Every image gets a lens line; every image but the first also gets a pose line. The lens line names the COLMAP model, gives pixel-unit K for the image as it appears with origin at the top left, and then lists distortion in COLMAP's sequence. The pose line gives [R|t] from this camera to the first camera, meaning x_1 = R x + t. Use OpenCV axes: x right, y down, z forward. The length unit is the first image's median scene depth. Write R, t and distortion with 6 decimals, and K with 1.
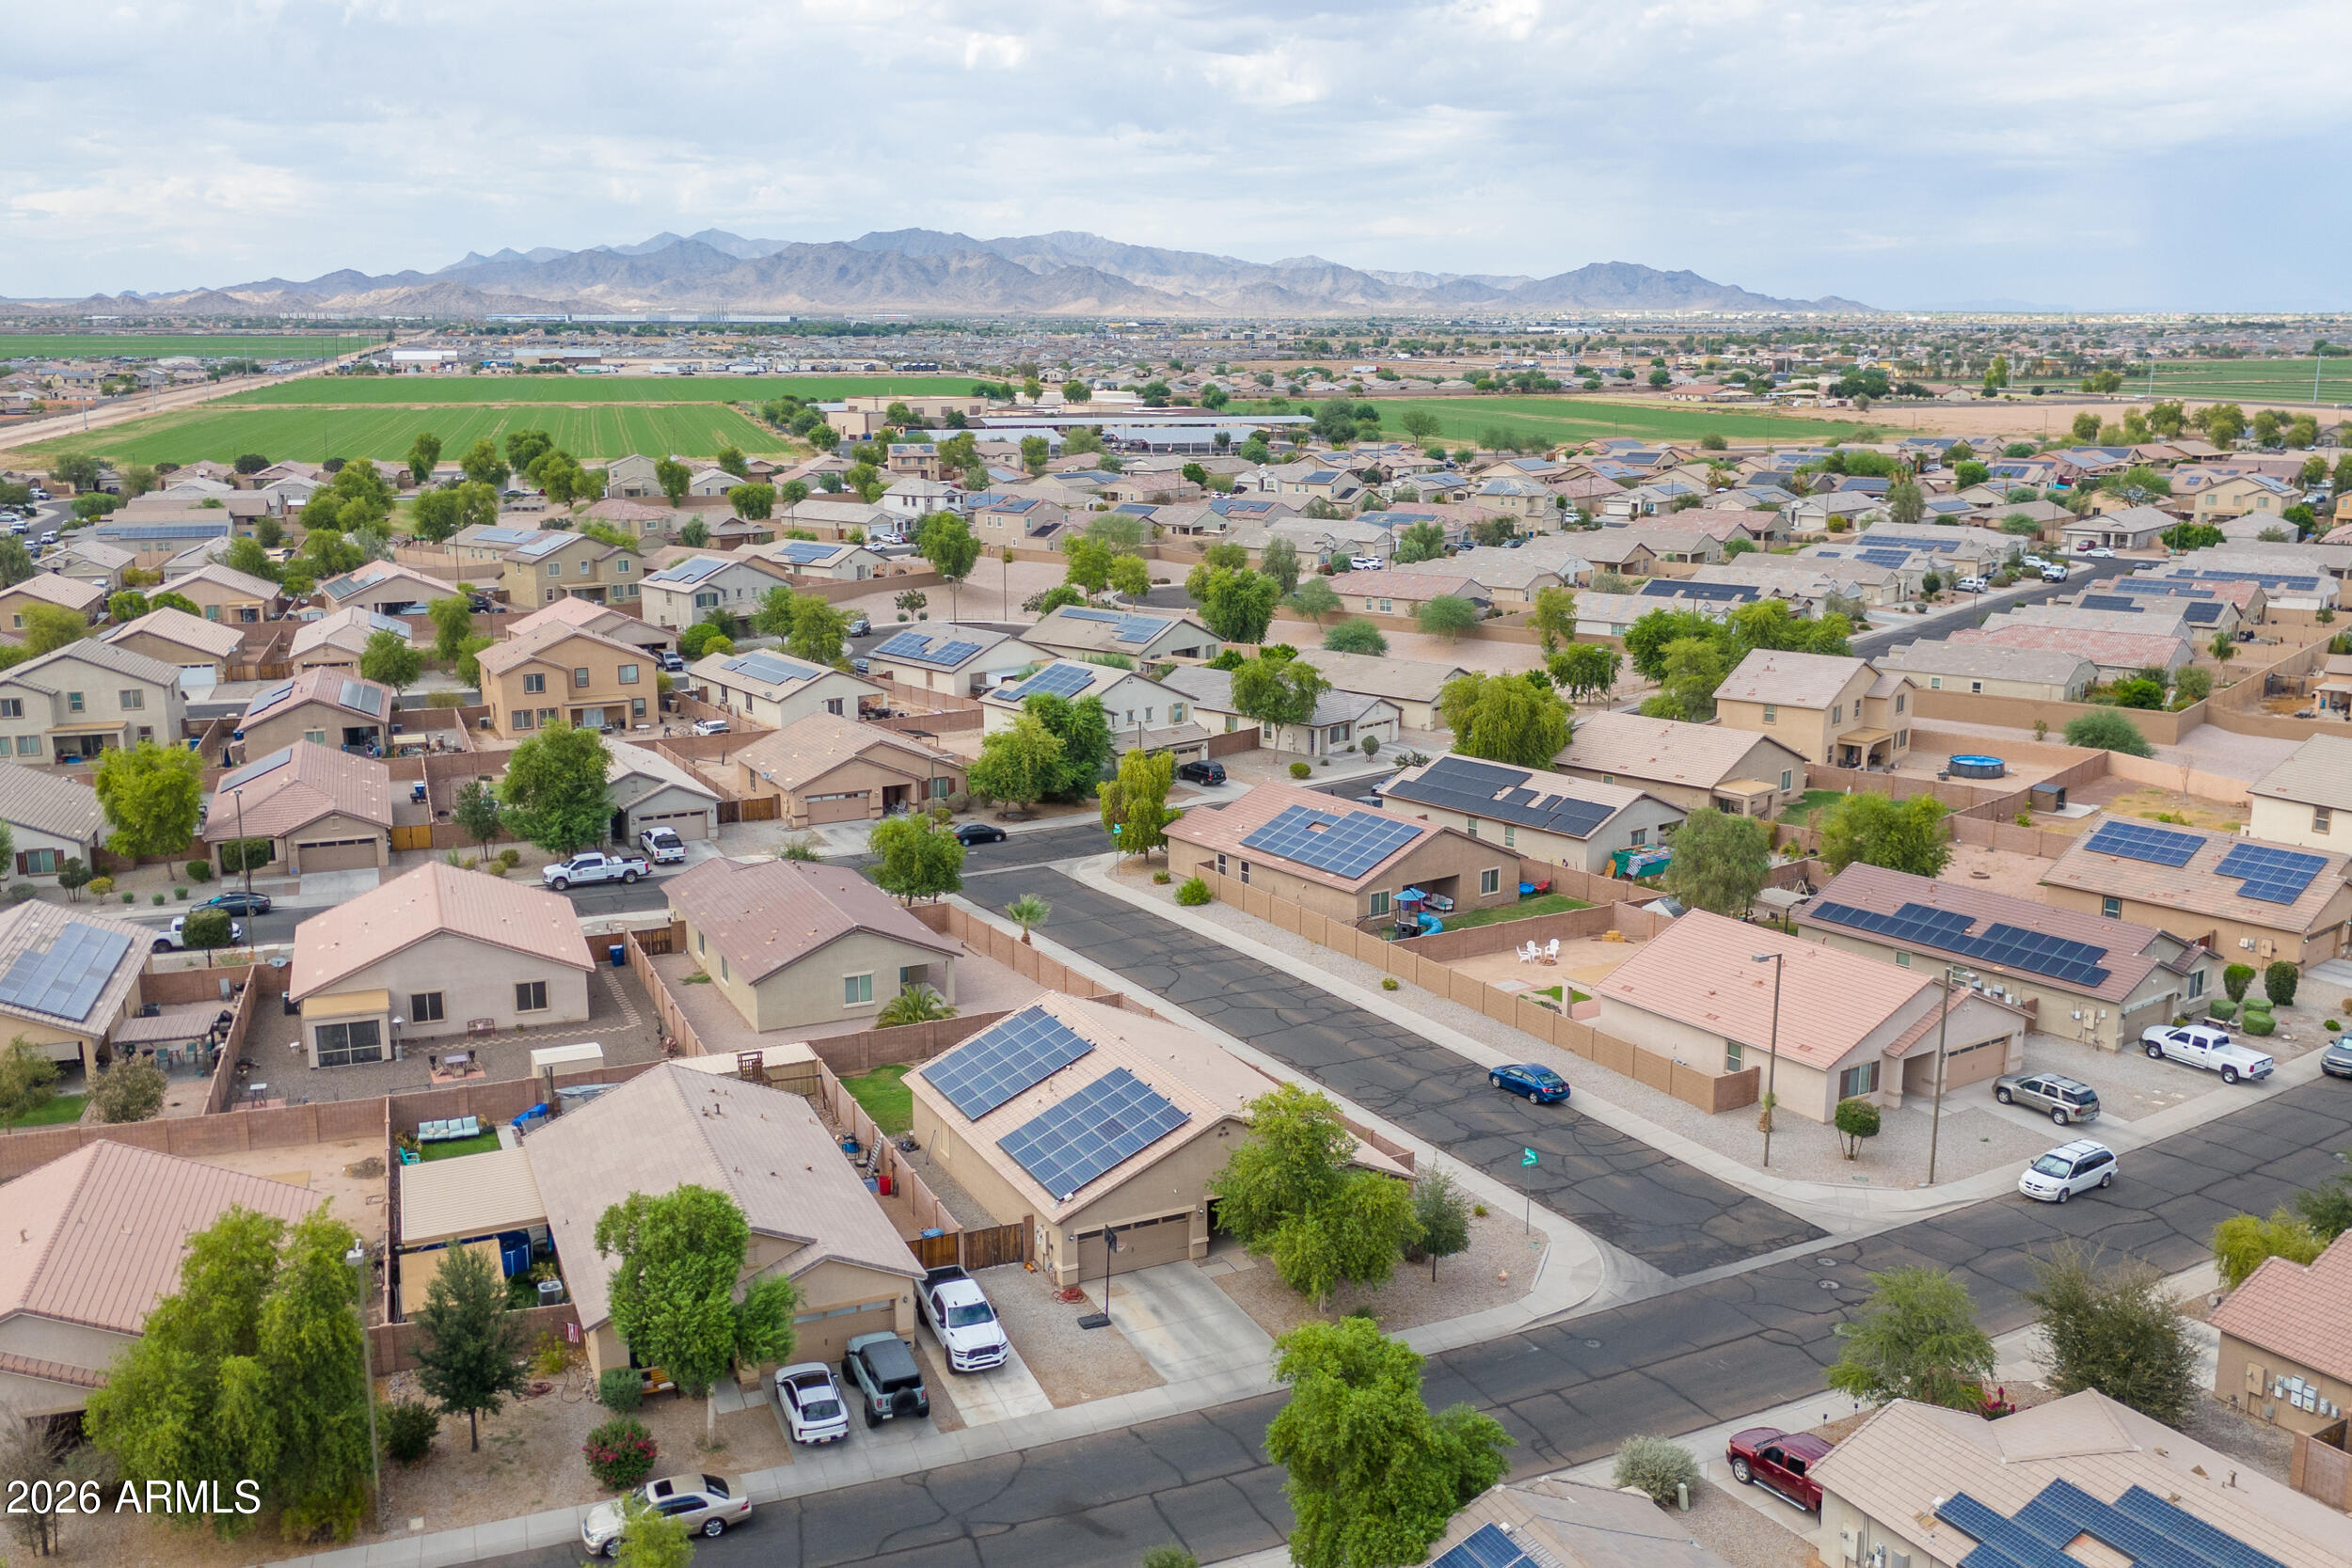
lens RADIAL K [[2204.1, 0, 1176.0], [0, 2204.1, 784.0], [0, 0, 1]] dist [0.161056, -0.374165]
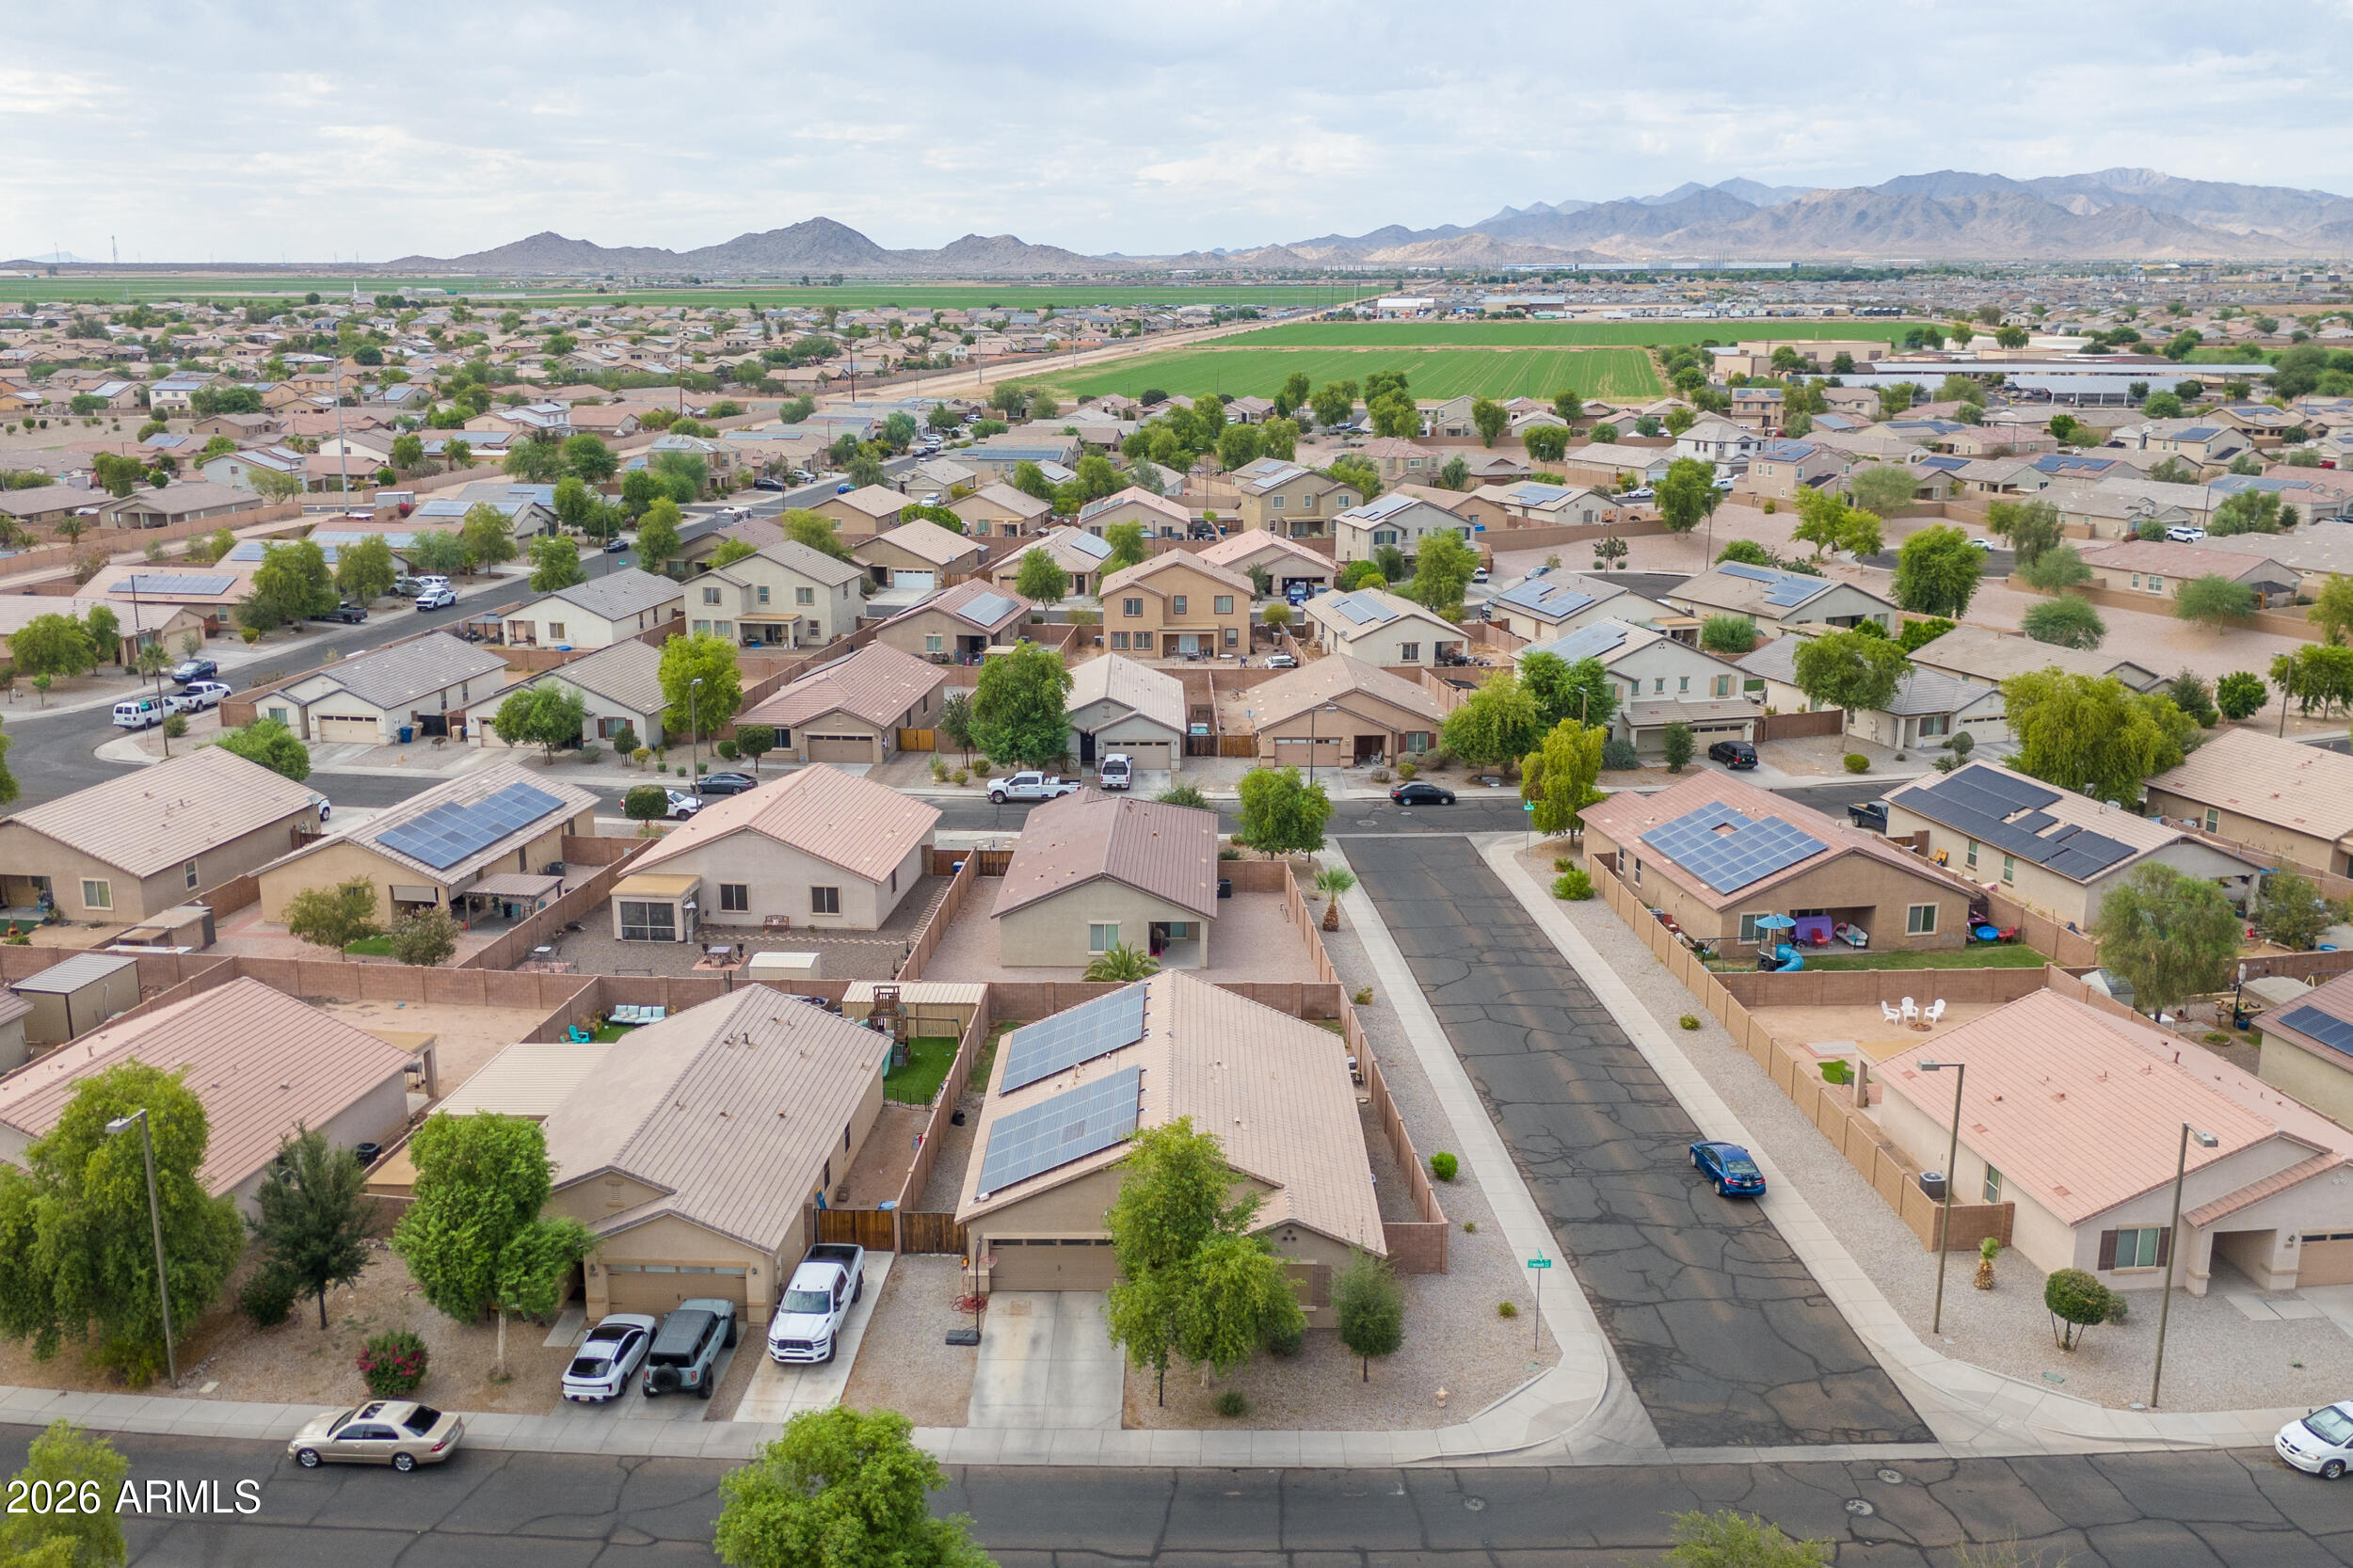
lens RADIAL K [[2116.6, 0, 1141.7], [0, 2116.6, 733.8], [0, 0, 1]] dist [0.096814, -0.098982]
pose [[0.888244, 0.097217, -0.448968, 0.200973], [-0.093237, 0.995160, 0.031025, -0.019476], [0.449811, 0.014302, 0.893009, 0.125819]]
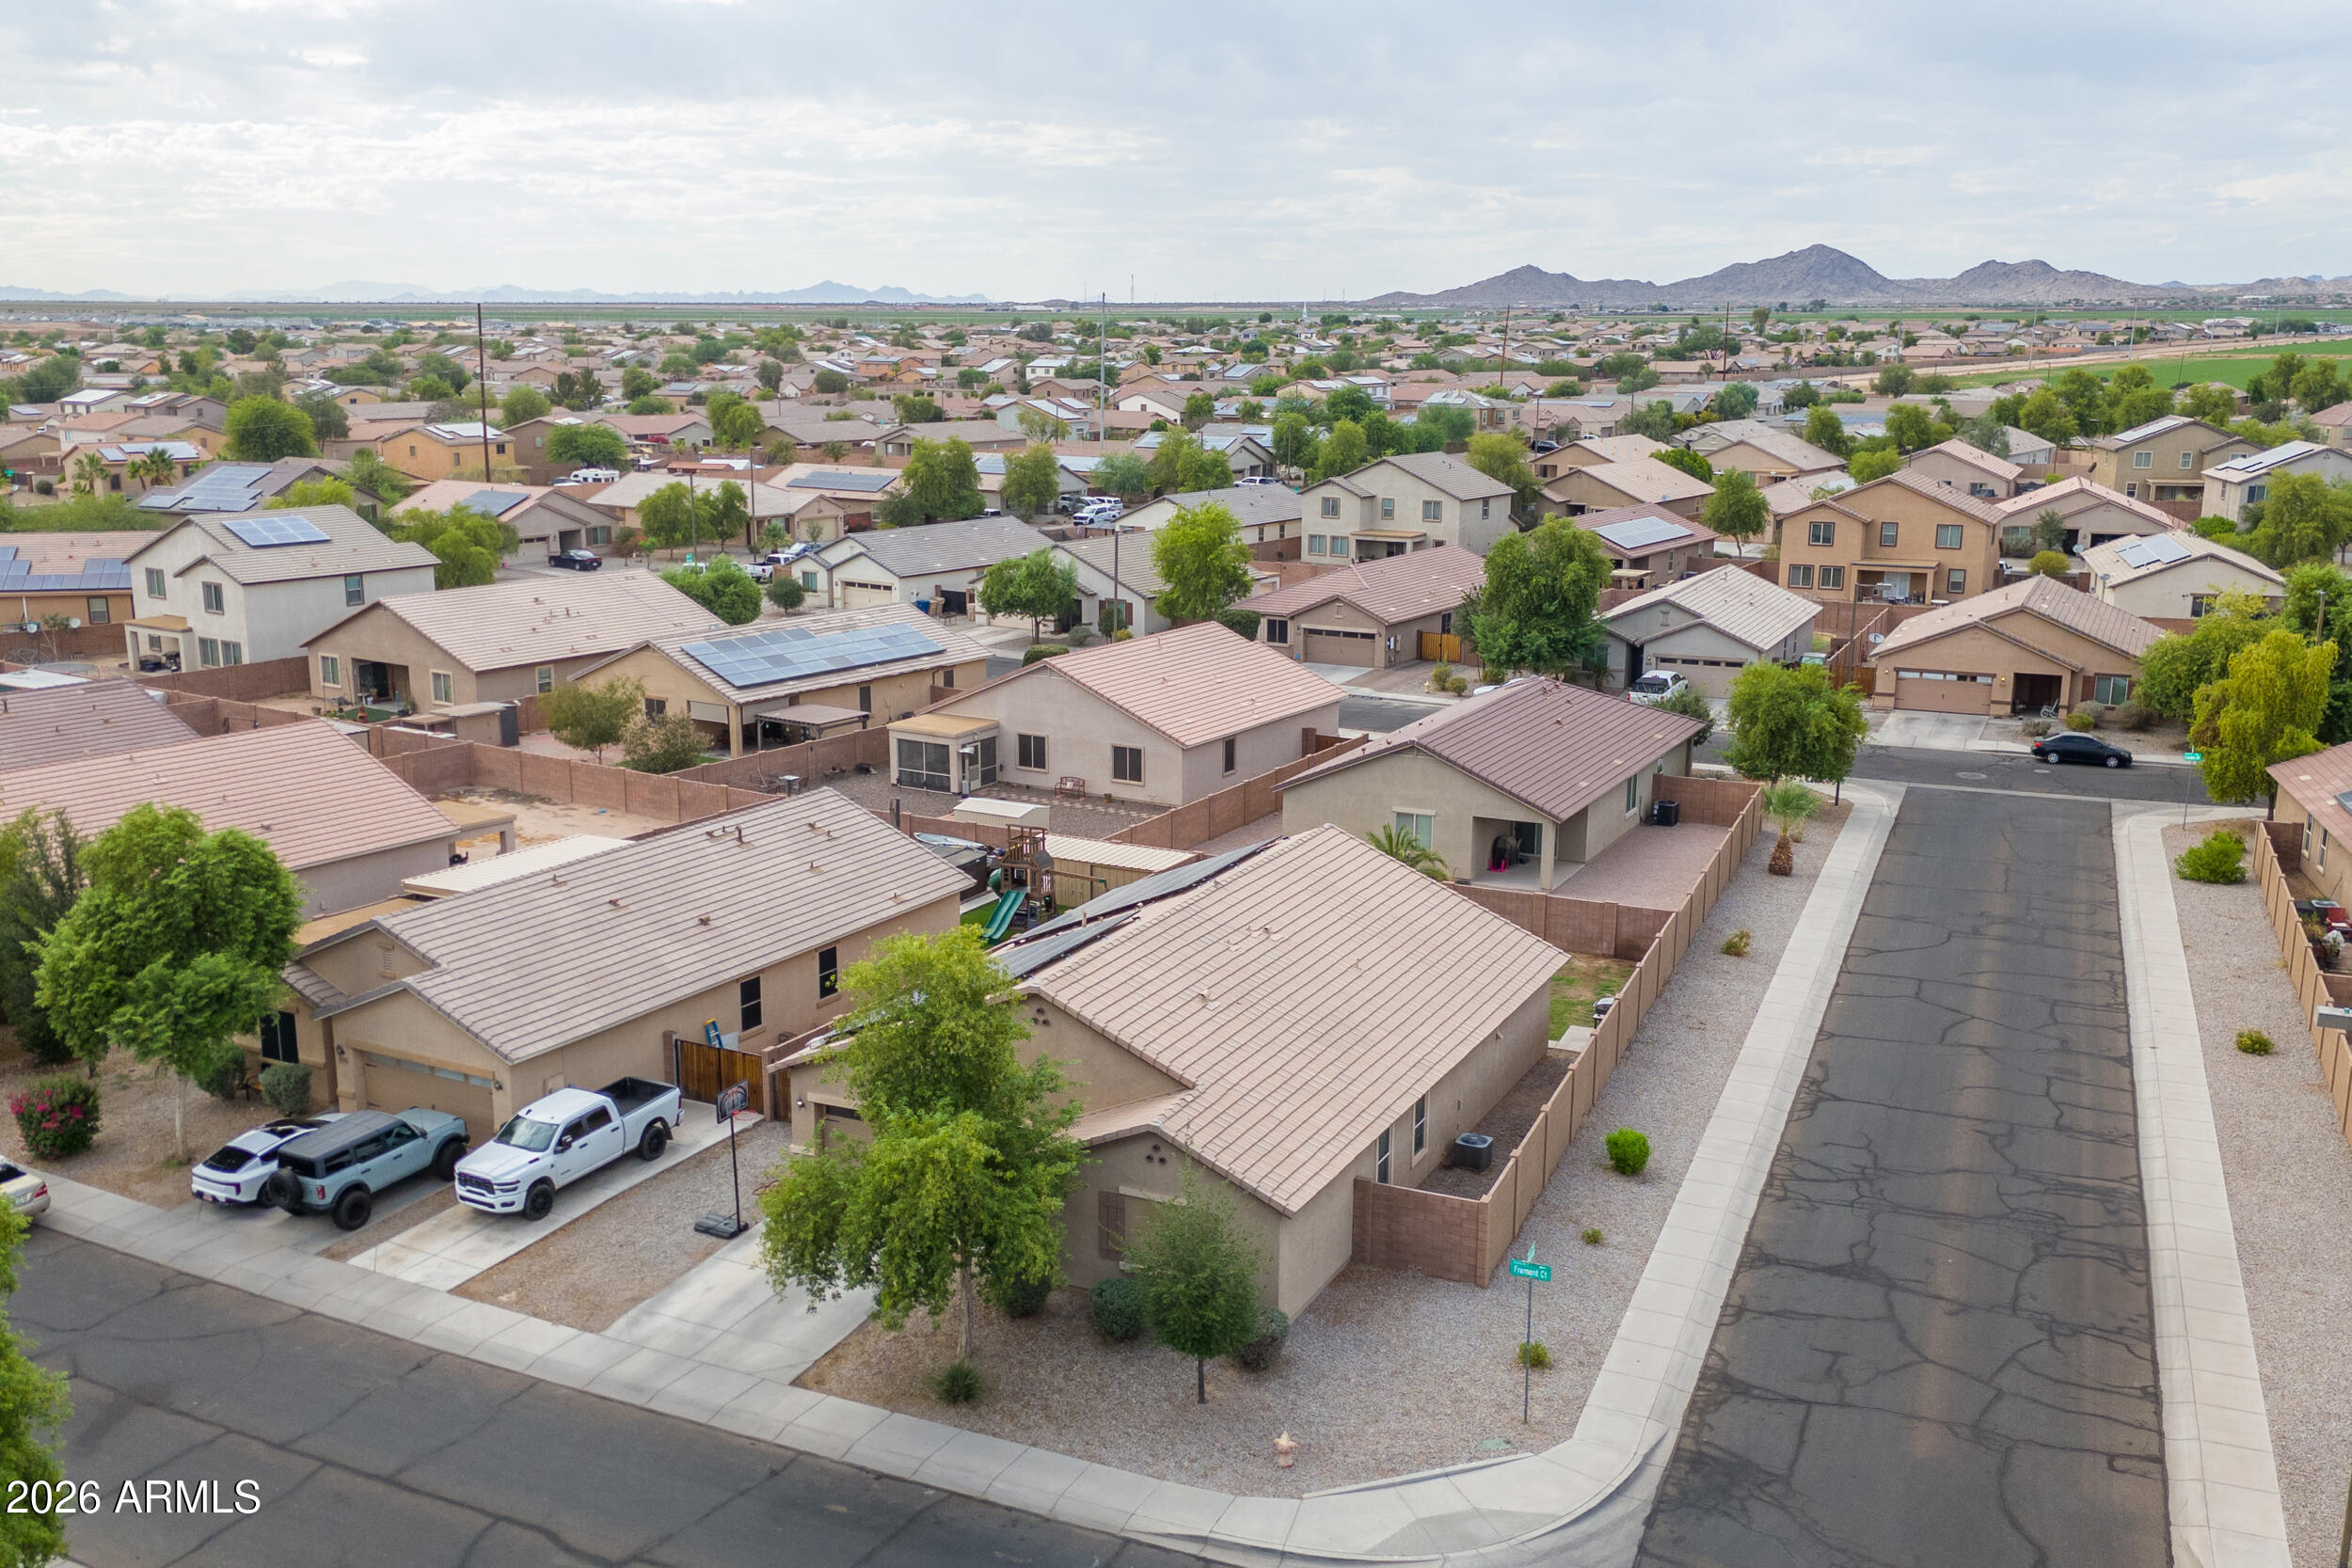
lens RADIAL K [[2203.2, 0, 1127.9], [0, 2203.2, 784.2], [0, 0, 1]] dist [0.117955, -0.207431]
pose [[0.601158, 0.168998, -0.781056, 0.252381], [-0.168967, 0.982166, 0.082463, 0.024689], [0.781063, 0.082400, 0.618992, 0.350319]]
